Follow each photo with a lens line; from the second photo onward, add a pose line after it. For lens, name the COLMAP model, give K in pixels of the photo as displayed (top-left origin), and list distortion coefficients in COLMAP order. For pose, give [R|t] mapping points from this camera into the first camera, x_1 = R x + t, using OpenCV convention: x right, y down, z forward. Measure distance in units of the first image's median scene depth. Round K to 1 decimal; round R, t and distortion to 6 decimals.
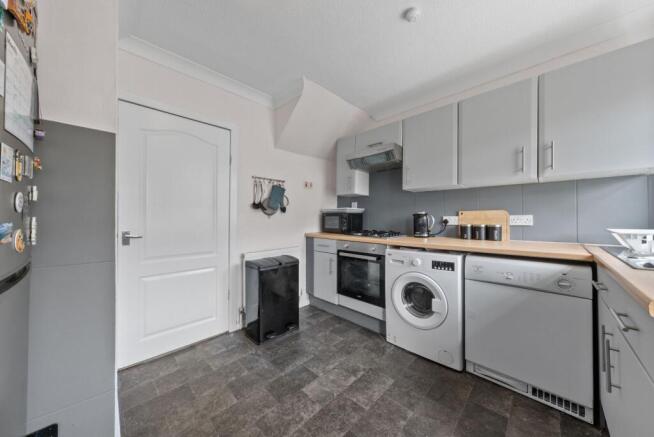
lens RADIAL K [[225.0, 0, 329.0], [0, 225.0, 220.1], [0, 0, 1]] dist [-0.000651, 0.000086]
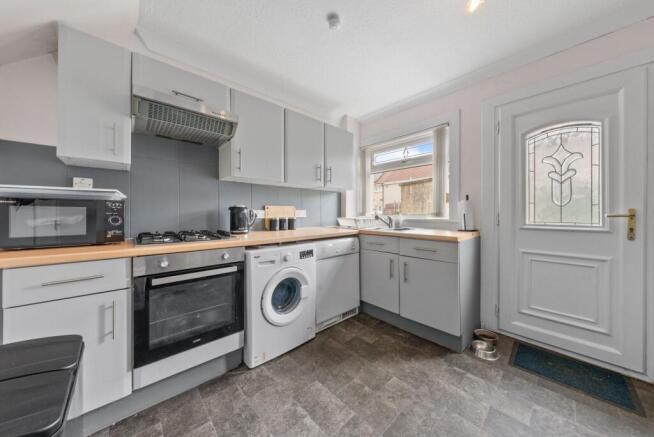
lens RADIAL K [[224.1, 0, 328.4], [0, 224.1, 214.1], [0, 0, 1]] dist [0.000620, 0.000029]
pose [[0.050288, -0.005092, 0.998722, -0.522883], [0.004706, 0.999977, 0.004862, -0.002337], [-0.998724, 0.004456, 0.050311, 0.713239]]
